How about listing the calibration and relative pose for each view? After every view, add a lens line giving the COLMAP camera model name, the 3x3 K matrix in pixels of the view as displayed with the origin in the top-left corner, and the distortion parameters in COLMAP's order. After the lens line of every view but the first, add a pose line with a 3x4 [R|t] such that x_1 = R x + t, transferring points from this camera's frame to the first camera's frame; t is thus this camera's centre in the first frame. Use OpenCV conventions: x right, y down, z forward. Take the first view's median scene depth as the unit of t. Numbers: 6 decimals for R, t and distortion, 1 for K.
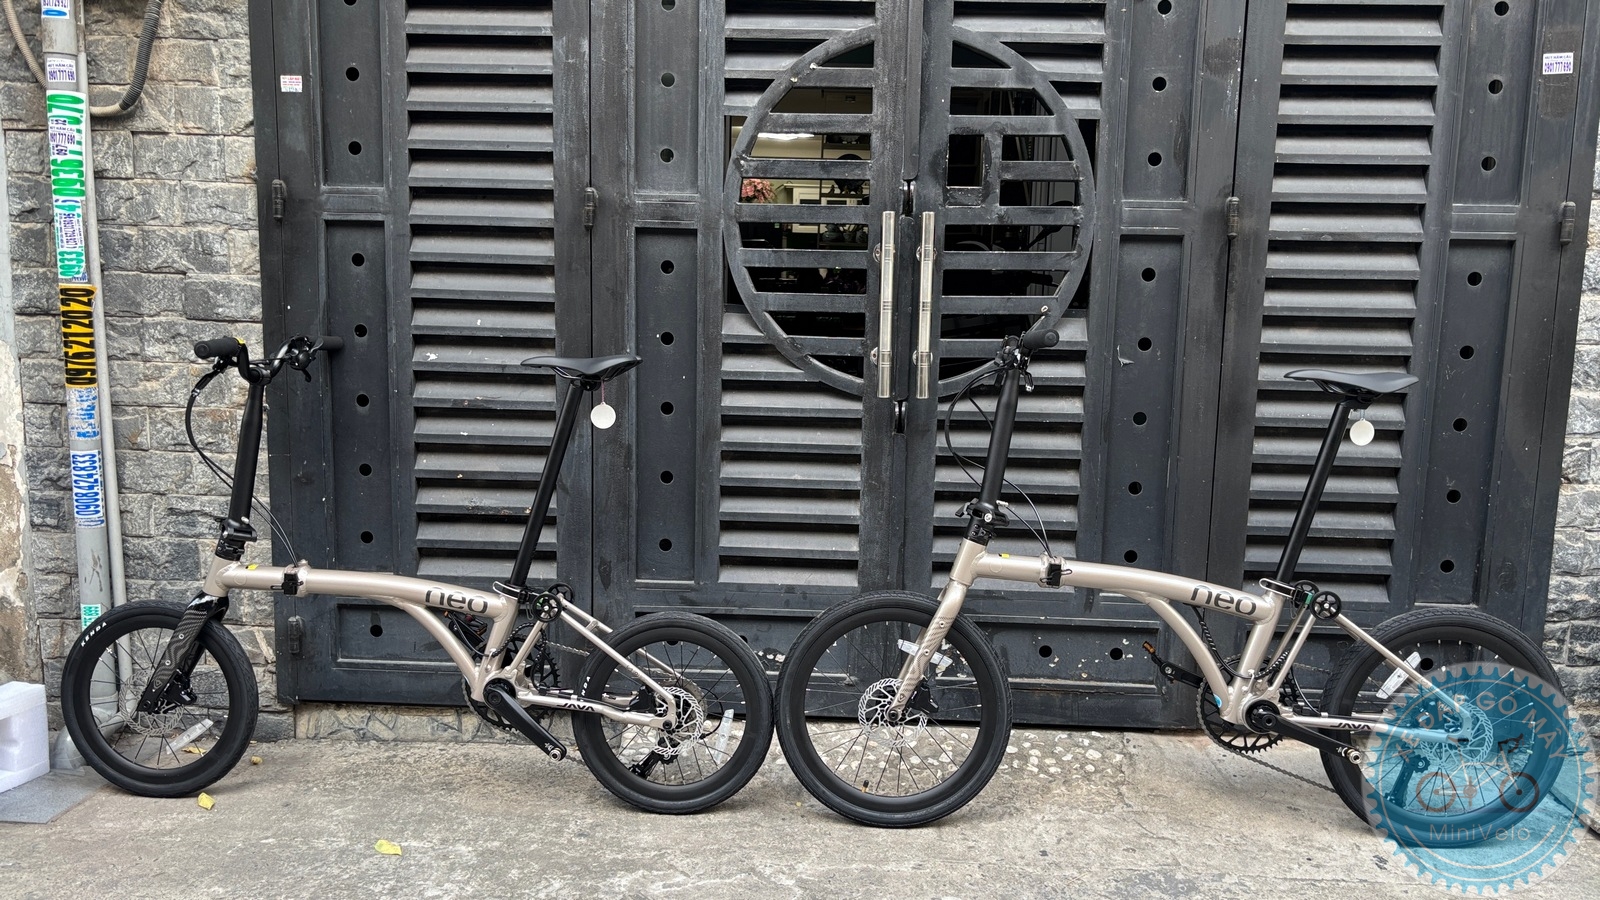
lens RADIAL K [[1221.8, 0, 794.1], [0, 1221.8, 454.1], [0, 0, 1]] dist [0.036915, -0.053781]
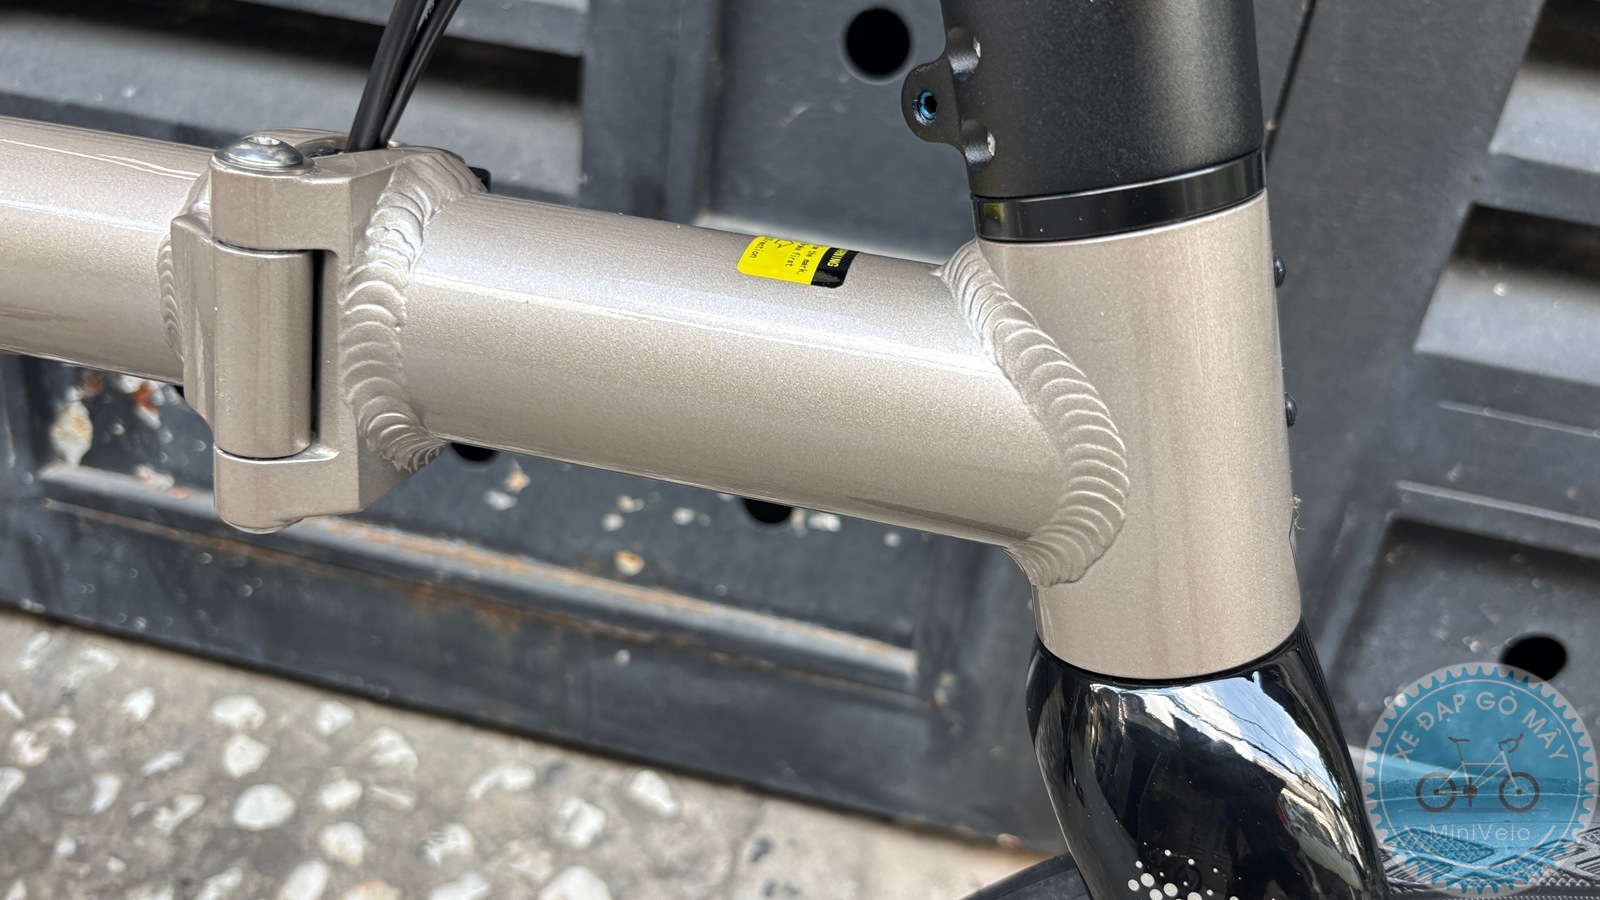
lens RADIAL K [[1221.8, 0, 808.7], [0, 1221.8, 455.5], [0, 0, 1]] dist [0.036915, -0.053781]
pose [[0.982804, 0.164302, -0.084262, 0.297446], [-0.130657, 0.941252, 0.311404, 0.087400], [0.130477, -0.295040, 0.946534, 0.819731]]
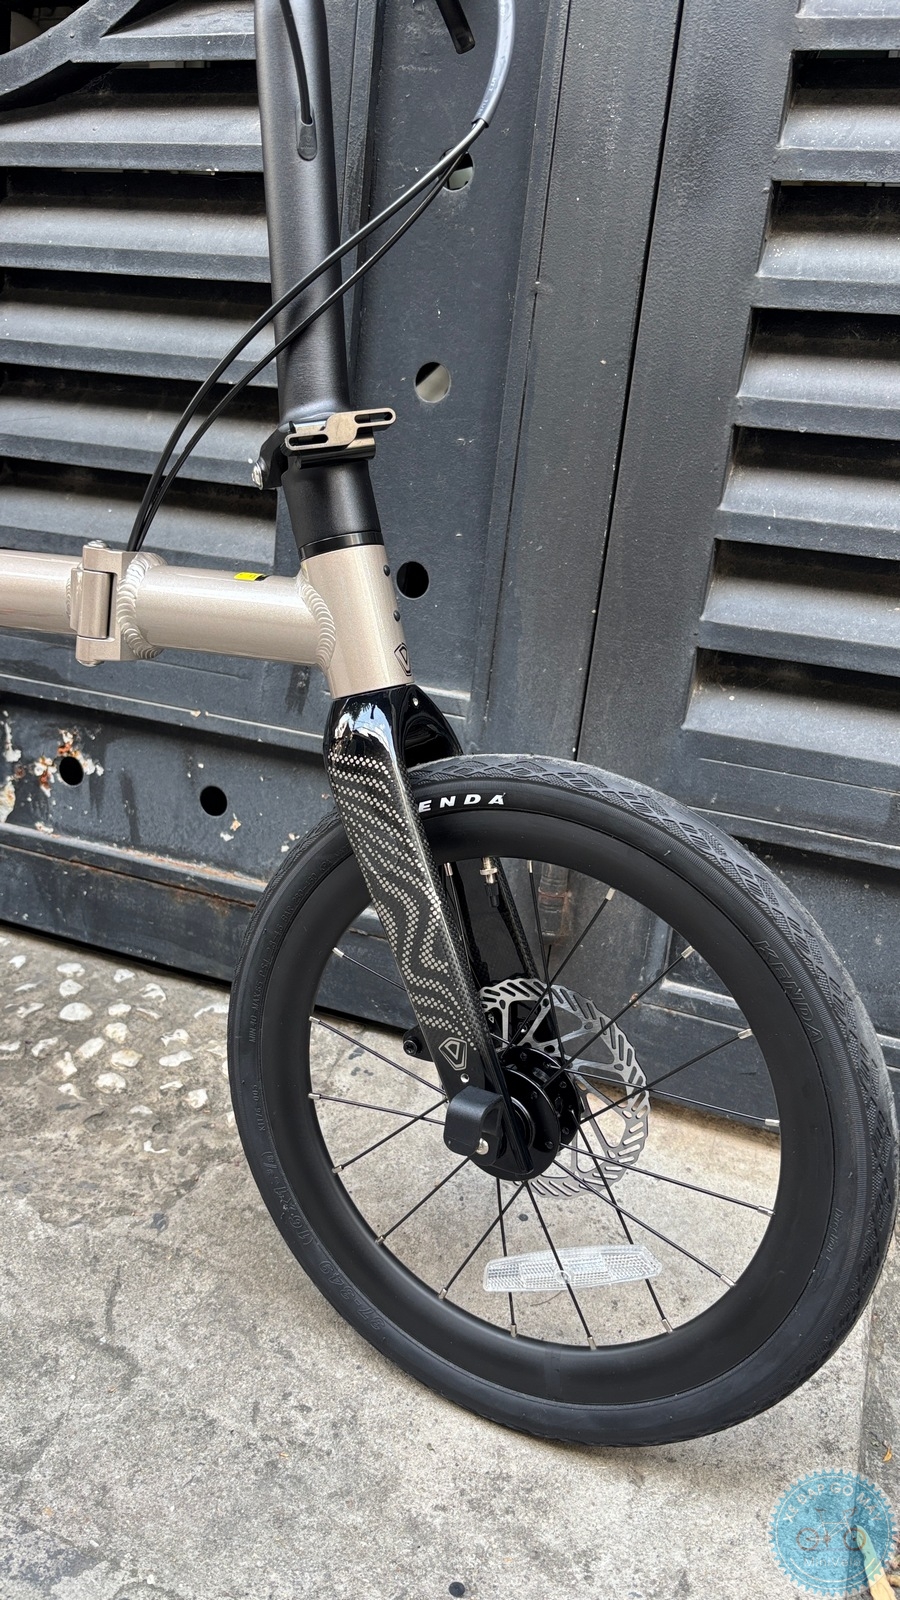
lens RADIAL K [[1221.8, 0, 459.9], [0, 1221.8, 809.0], [0, 0, 1]] dist [0.036915, -0.053781]
pose [[0.941609, 0.162262, -0.295031, 0.418359], [-0.133833, 0.984394, 0.114265, 0.110408], [0.308968, -0.068108, 0.948631, 0.663173]]
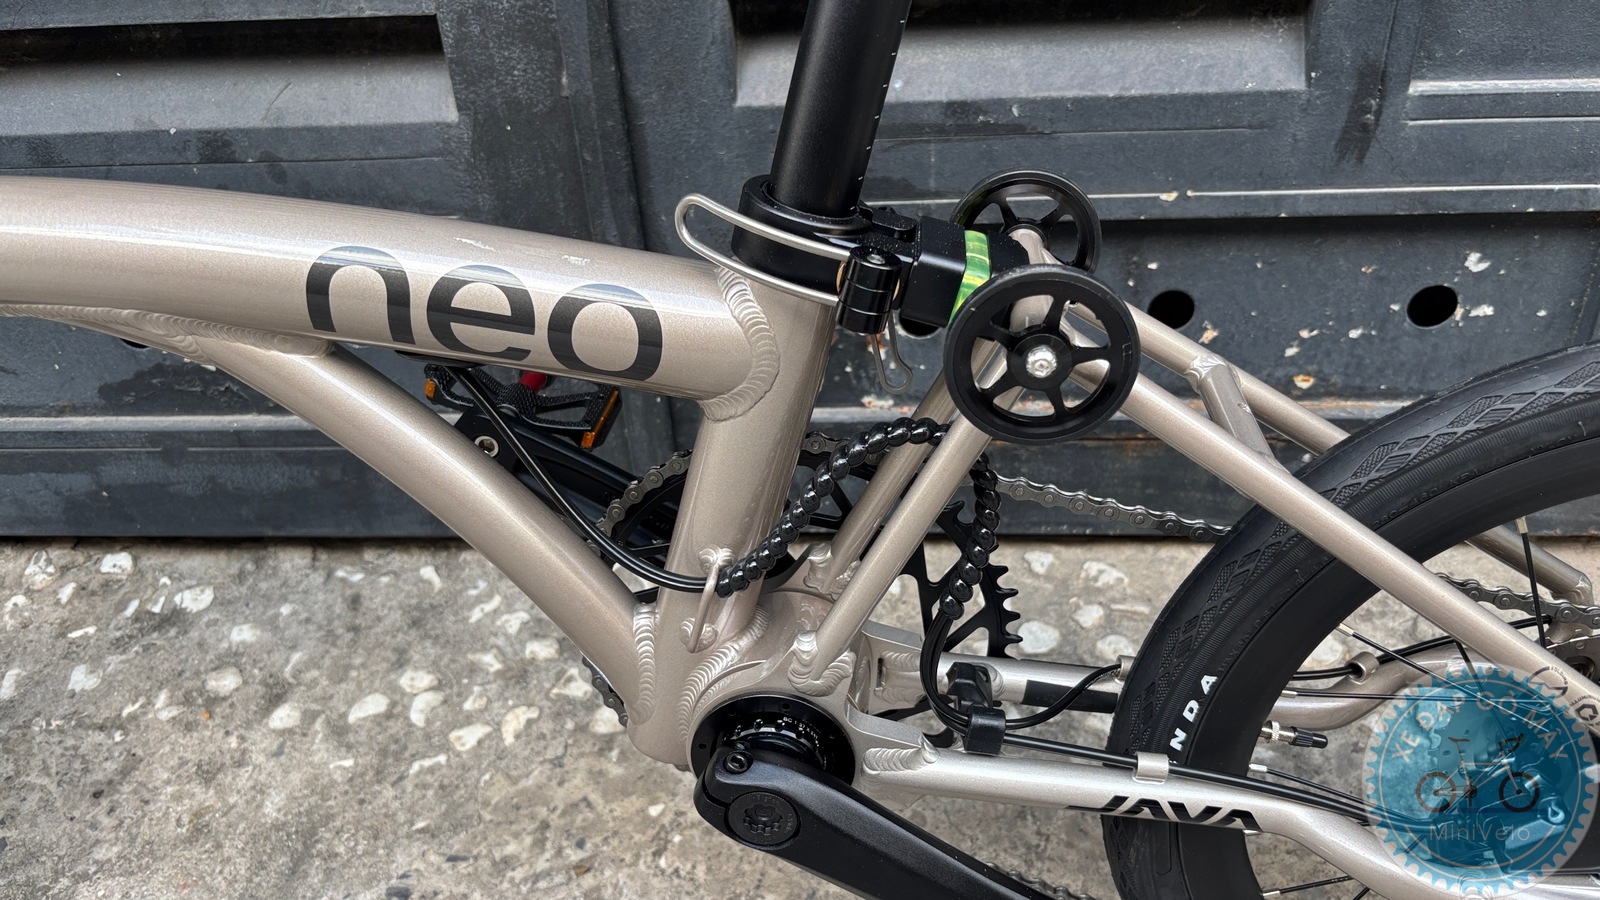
lens RADIAL K [[1221.8, 0, 808.1], [0, 1221.8, 467.3], [0, 0, 1]] dist [0.036915, -0.053781]
pose [[0.996479, -0.042684, -0.072164, 0.147172], [0.069712, 0.899998, 0.430284, 0.070044], [0.046581, -0.433800, 0.899804, 0.756753]]
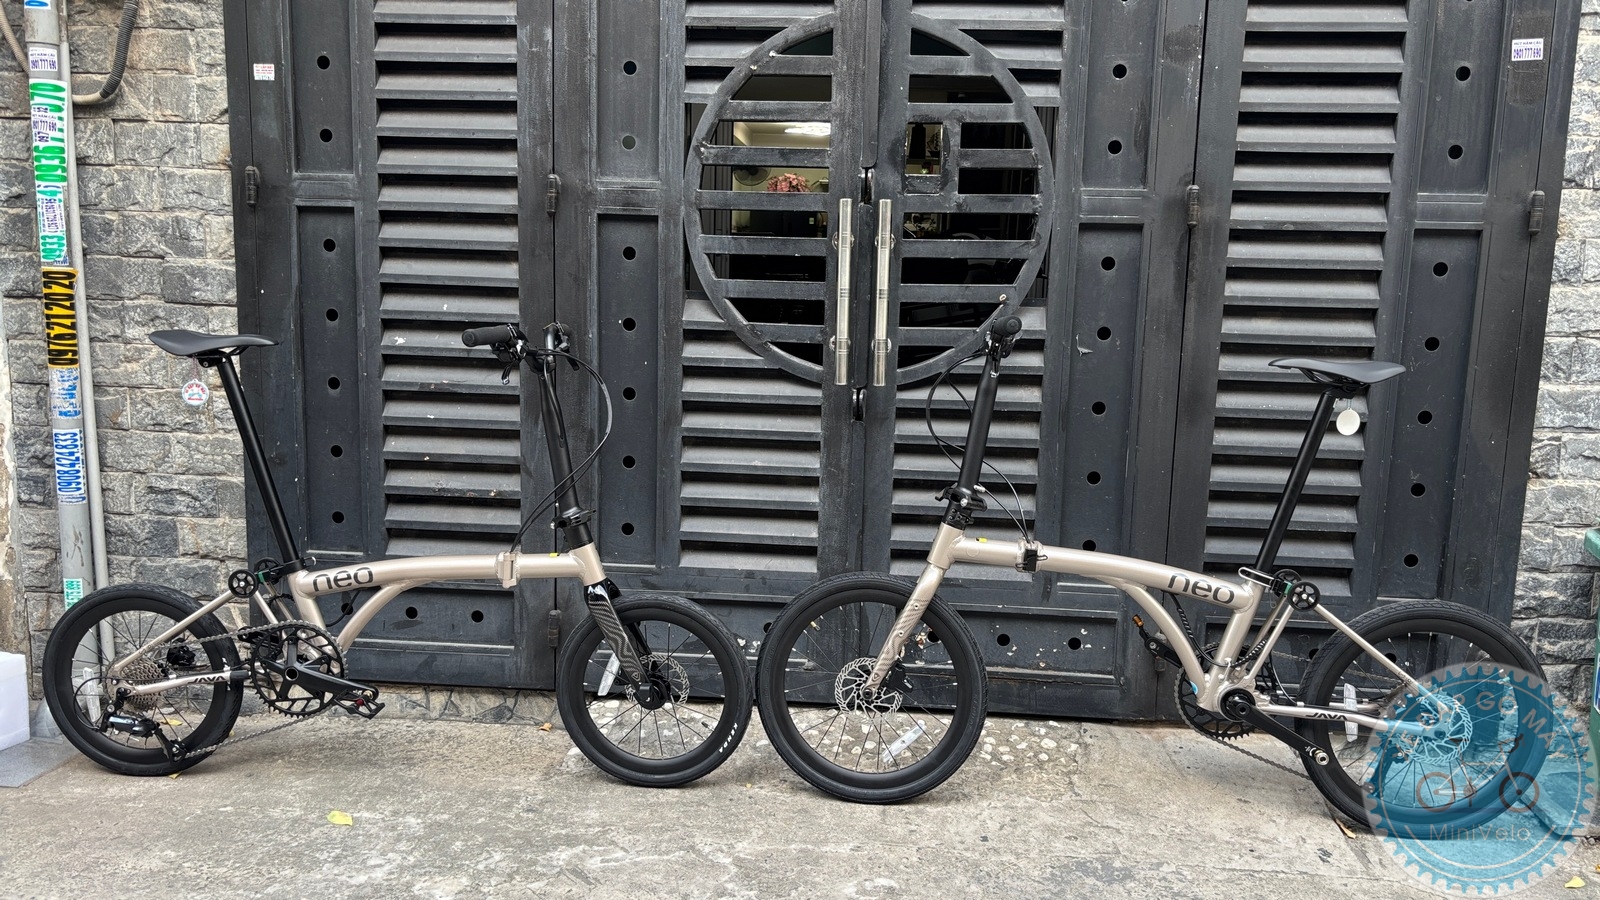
lens RADIAL K [[1221.8, 0, 794.0], [0, 1221.8, 460.6], [0, 0, 1]] dist [0.036915, -0.053781]
pose [[0.999159, 0.011363, -0.039400, 0.074331], [-0.011088, 0.999913, 0.007196, 0.009373], [0.039478, -0.006753, 0.999198, -0.006197]]
